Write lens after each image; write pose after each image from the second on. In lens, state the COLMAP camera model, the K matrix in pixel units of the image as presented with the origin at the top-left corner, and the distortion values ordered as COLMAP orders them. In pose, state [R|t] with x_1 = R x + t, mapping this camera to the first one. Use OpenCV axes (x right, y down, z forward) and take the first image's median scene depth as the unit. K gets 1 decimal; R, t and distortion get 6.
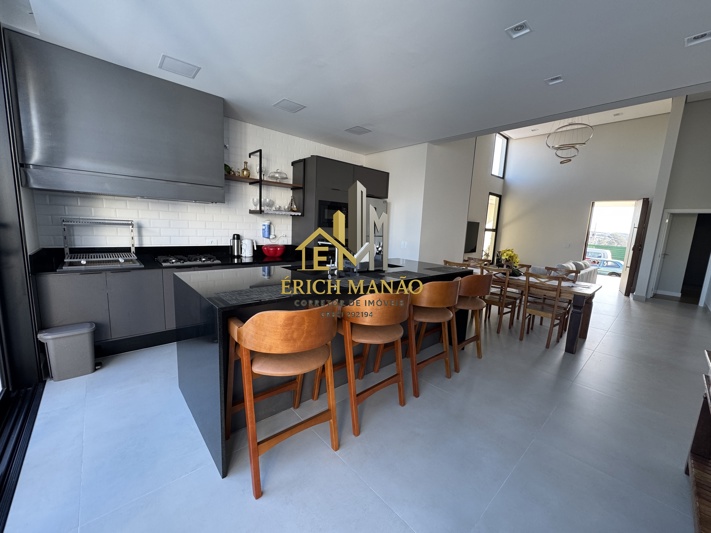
lens RADIAL K [[285.0, 0, 356.0], [0, 285.0, 265.5], [0, 0, 1]] dist [-0.001470, 0.000543]
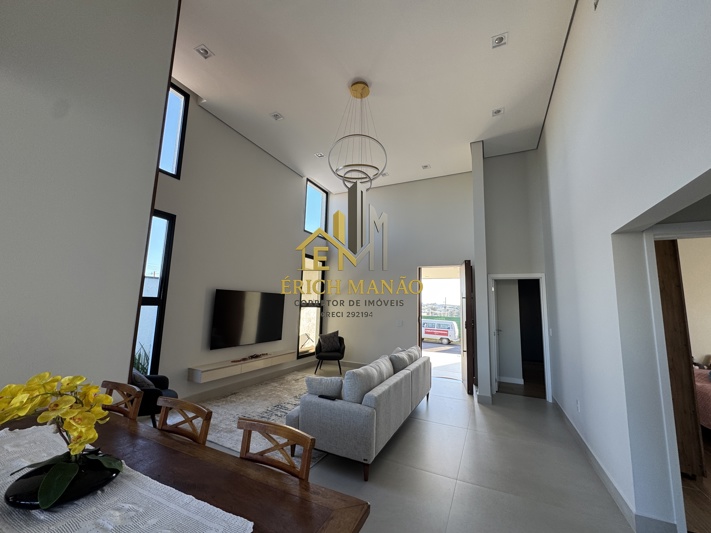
lens RADIAL K [[285.0, 0, 351.9], [0, 285.0, 263.9], [0, 0, 1]] dist [-0.001470, 0.000543]
pose [[0.927746, 0.033015, 0.371749, 0.433761], [0.067244, 0.964990, -0.253519, -0.047684], [-0.367104, 0.260199, 0.893046, 0.421623]]
